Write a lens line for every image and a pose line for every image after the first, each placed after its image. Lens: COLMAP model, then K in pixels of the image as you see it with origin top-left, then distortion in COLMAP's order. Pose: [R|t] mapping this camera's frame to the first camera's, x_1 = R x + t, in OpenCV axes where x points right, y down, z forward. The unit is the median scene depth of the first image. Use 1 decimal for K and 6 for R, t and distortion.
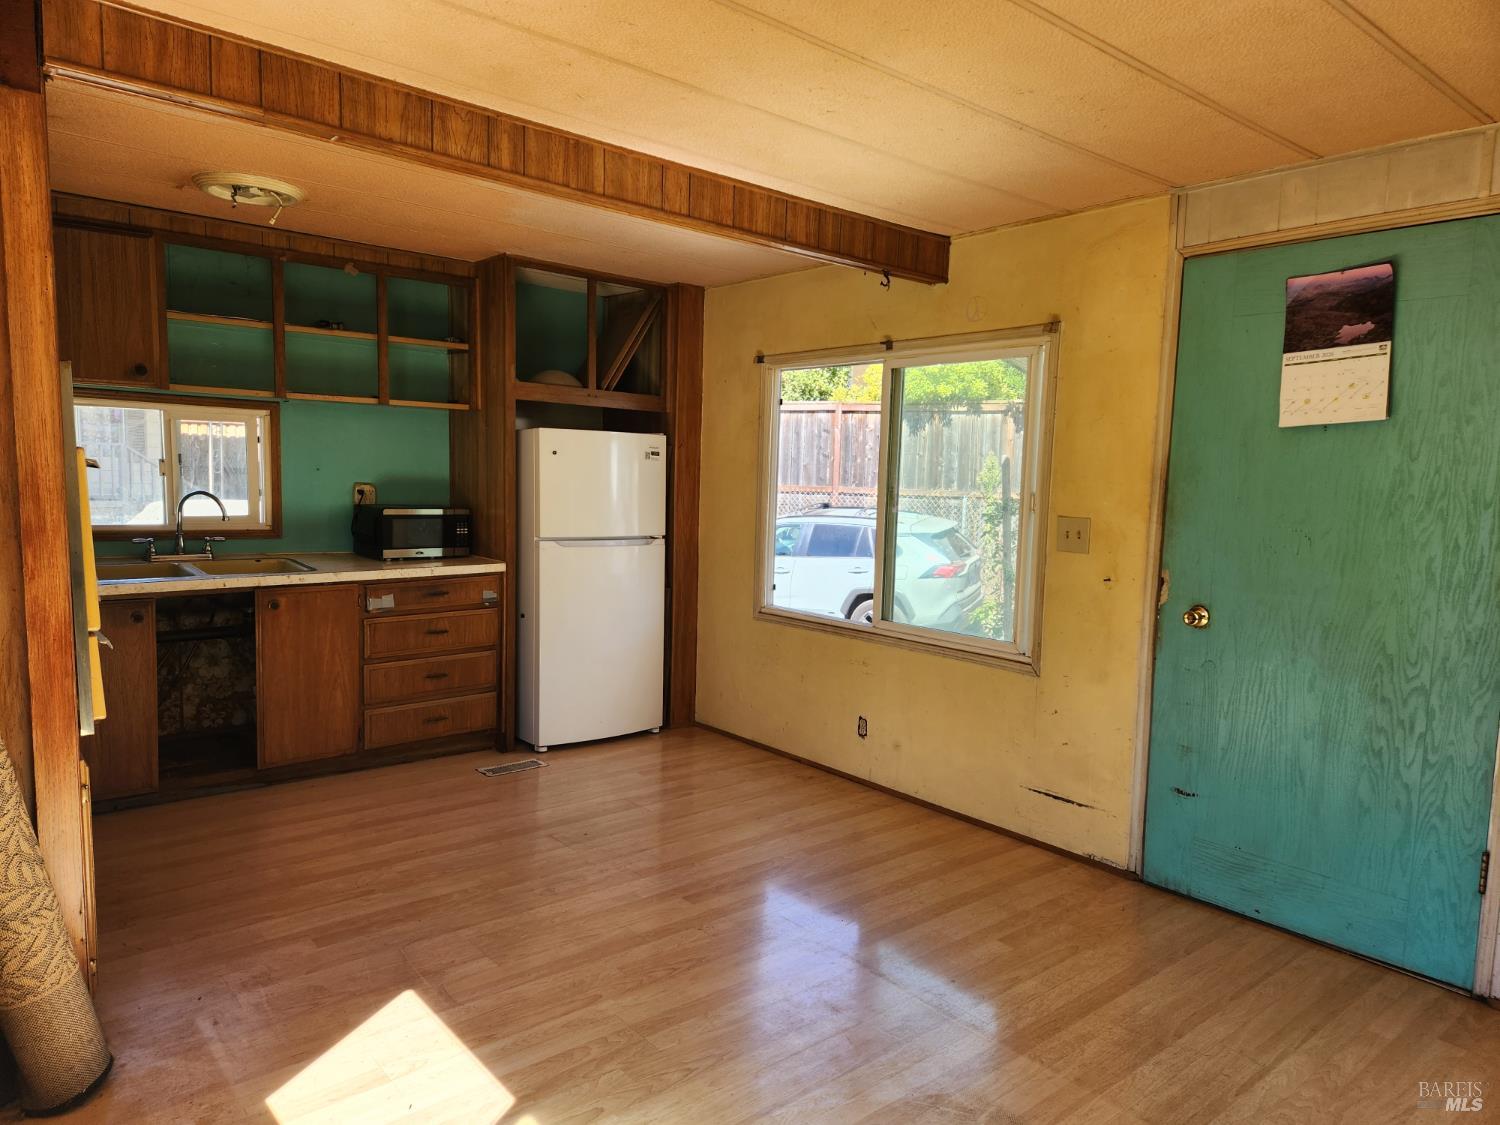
lens RADIAL K [[999.1, 0, 754.5], [0, 999.1, 578.2], [0, 0, 1]] dist [0.082238, -0.068739]
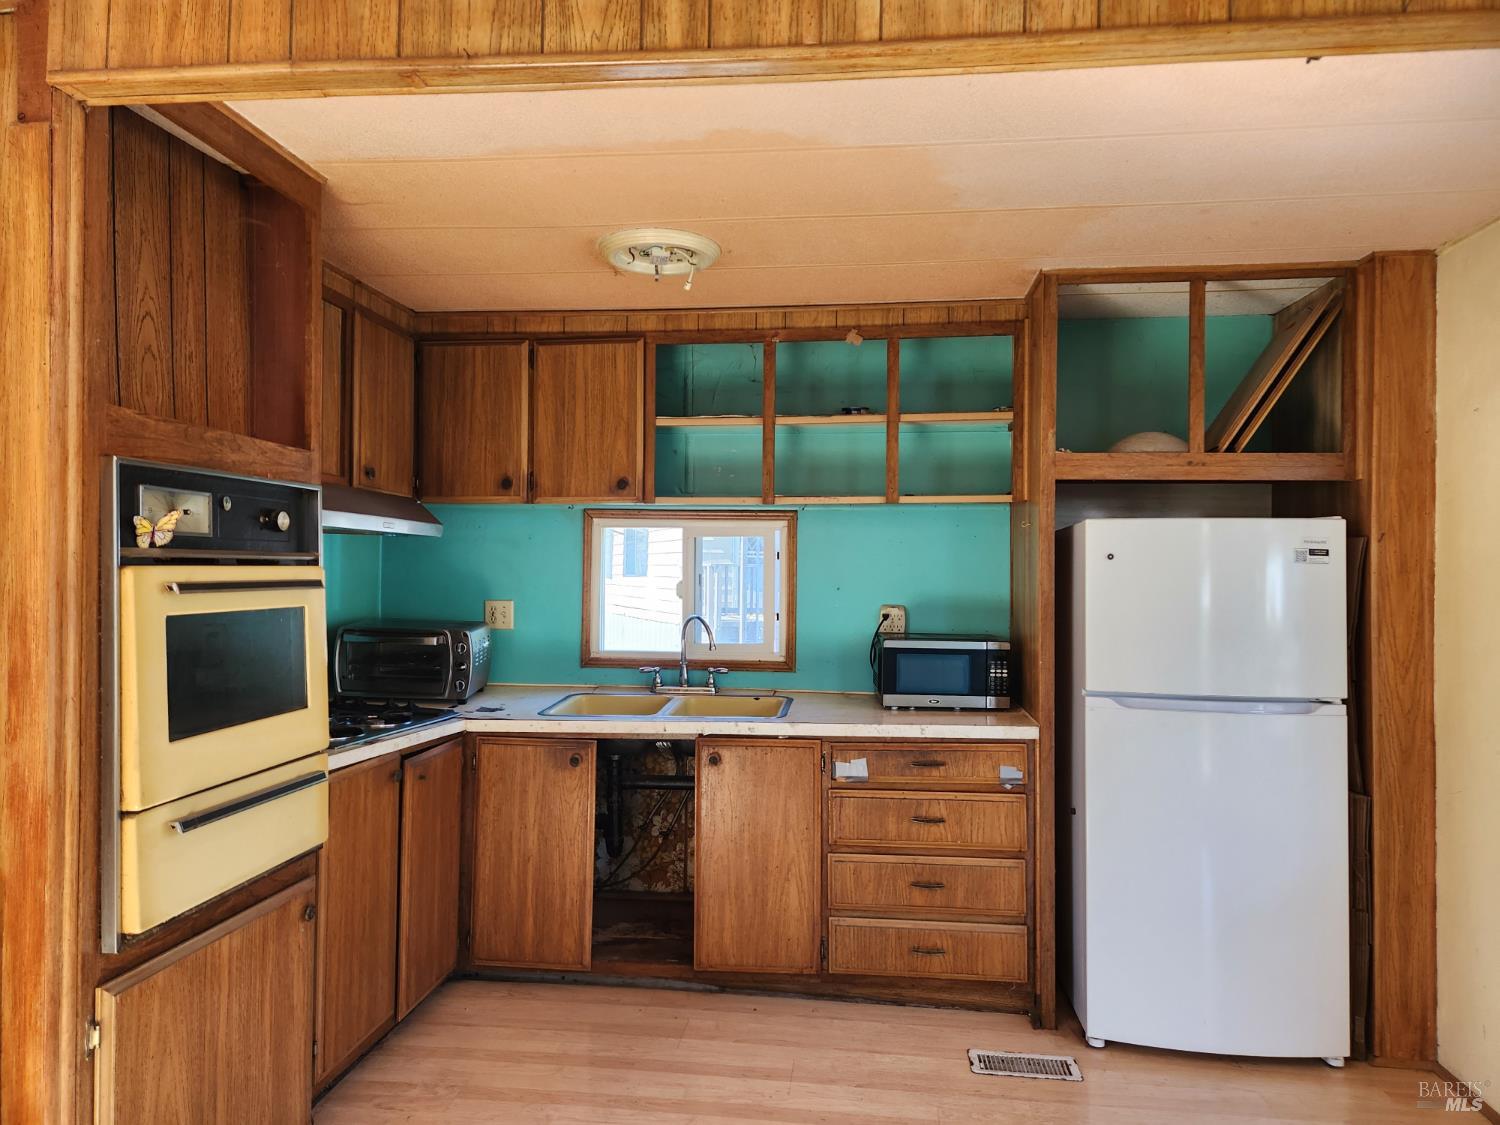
lens RADIAL K [[995.4, 0, 750.0], [0, 995.4, 562.5], [0, 0, 1]] dist [0.081917, -0.068533]
pose [[0.682683, -0.031448, -0.730038, 0.111040], [-0.066276, 0.992291, -0.104723, -0.042365], [0.727703, 0.119877, 0.675335, 0.428210]]
